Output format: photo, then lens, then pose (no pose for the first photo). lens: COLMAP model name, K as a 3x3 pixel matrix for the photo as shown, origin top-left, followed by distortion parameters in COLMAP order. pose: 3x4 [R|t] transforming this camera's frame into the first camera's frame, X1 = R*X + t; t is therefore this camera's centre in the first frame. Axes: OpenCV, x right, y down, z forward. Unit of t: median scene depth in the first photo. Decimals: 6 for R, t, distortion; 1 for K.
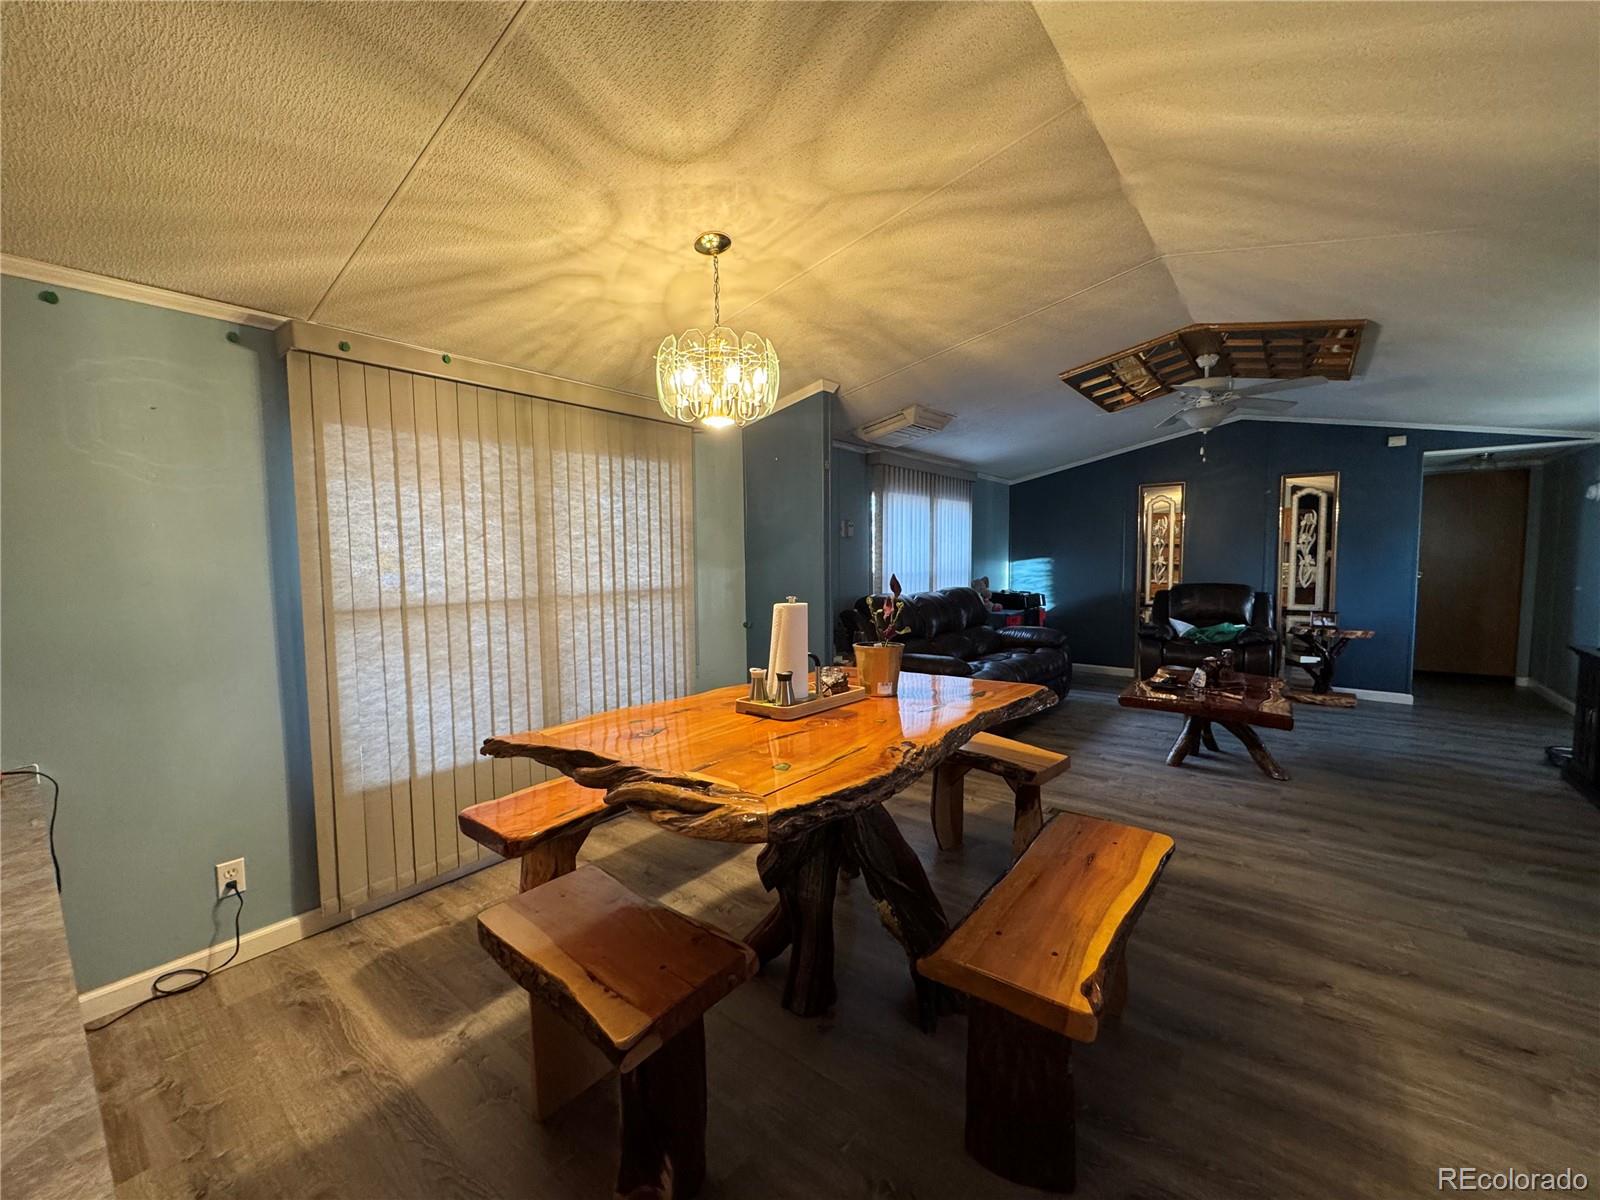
lens RADIAL K [[640.0, 0, 798.7], [0, 640.0, 601.4], [0, 0, 1]] dist [0.013112, -0.007812]
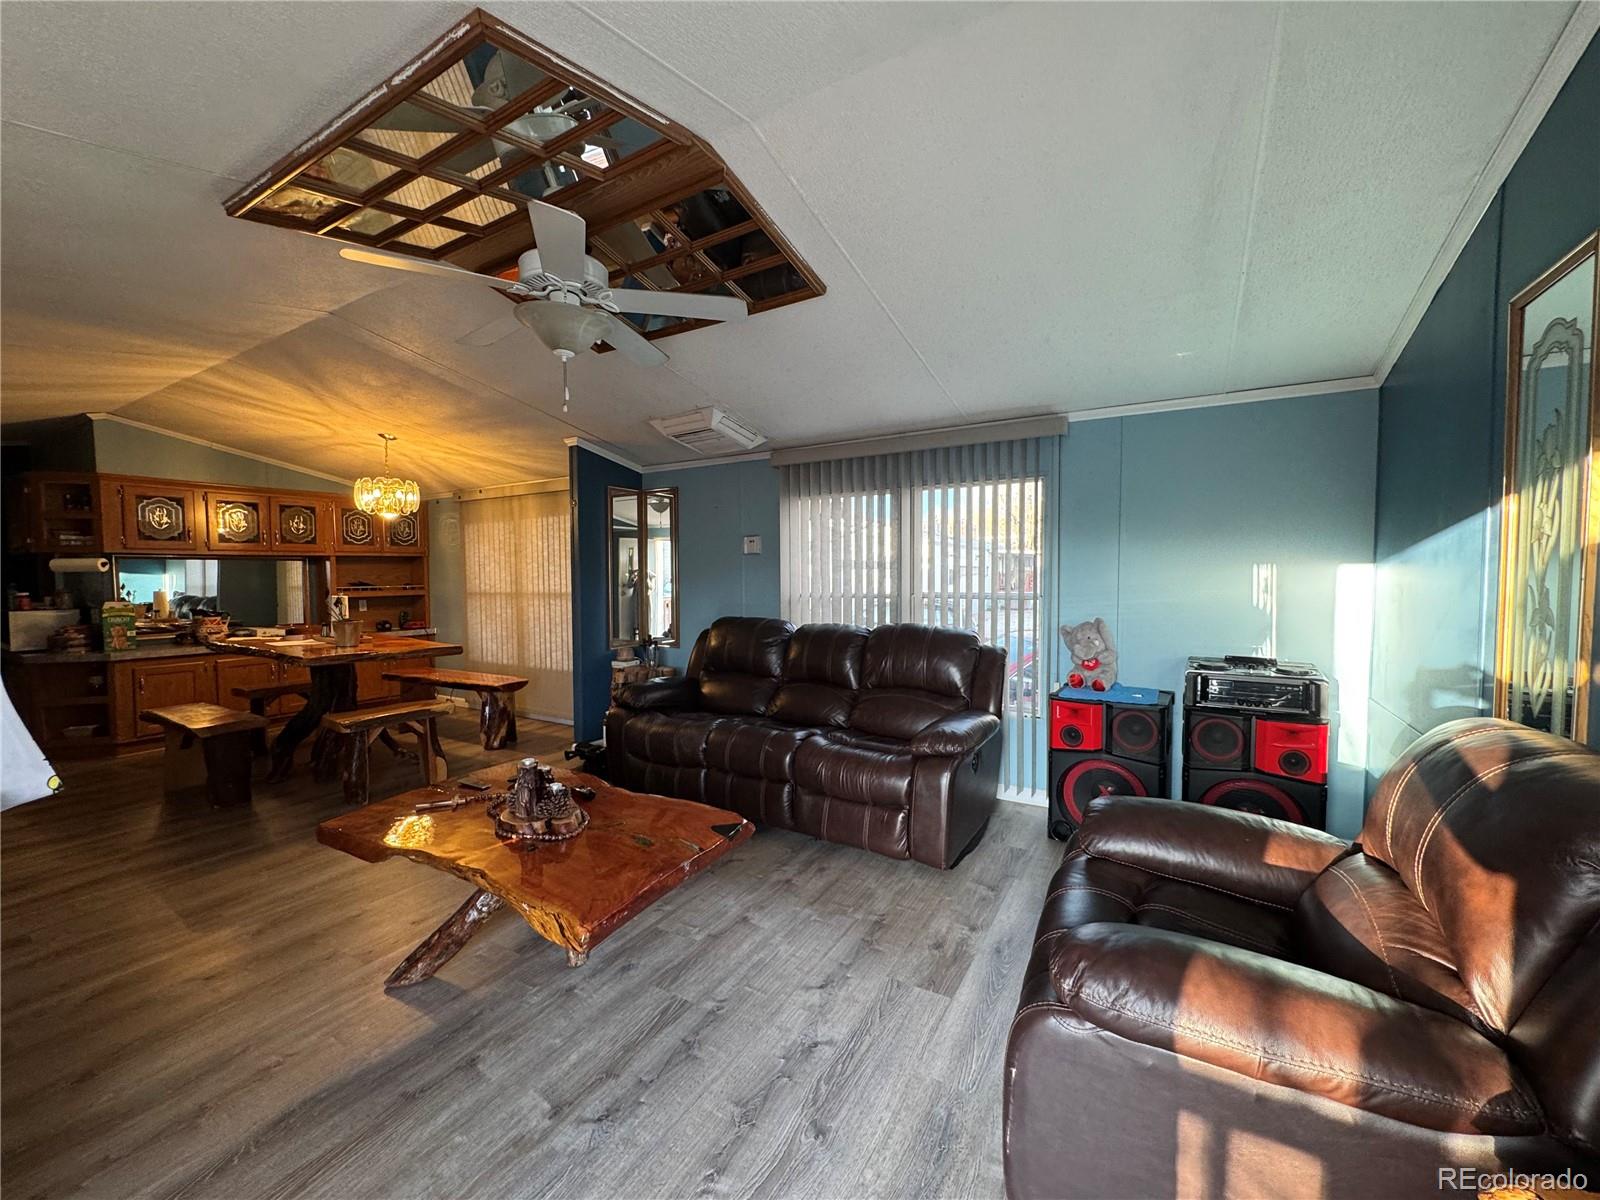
lens RADIAL K [[640.0, 0, 798.7], [0, 640.0, 601.4], [0, 0, 1]] dist [0.013112, -0.007812]
pose [[0.141408, 0.061374, -0.988047, 1.566644], [-0.060826, 0.996729, 0.053208, -0.129207], [0.988081, 0.052575, 0.144678, 1.437428]]
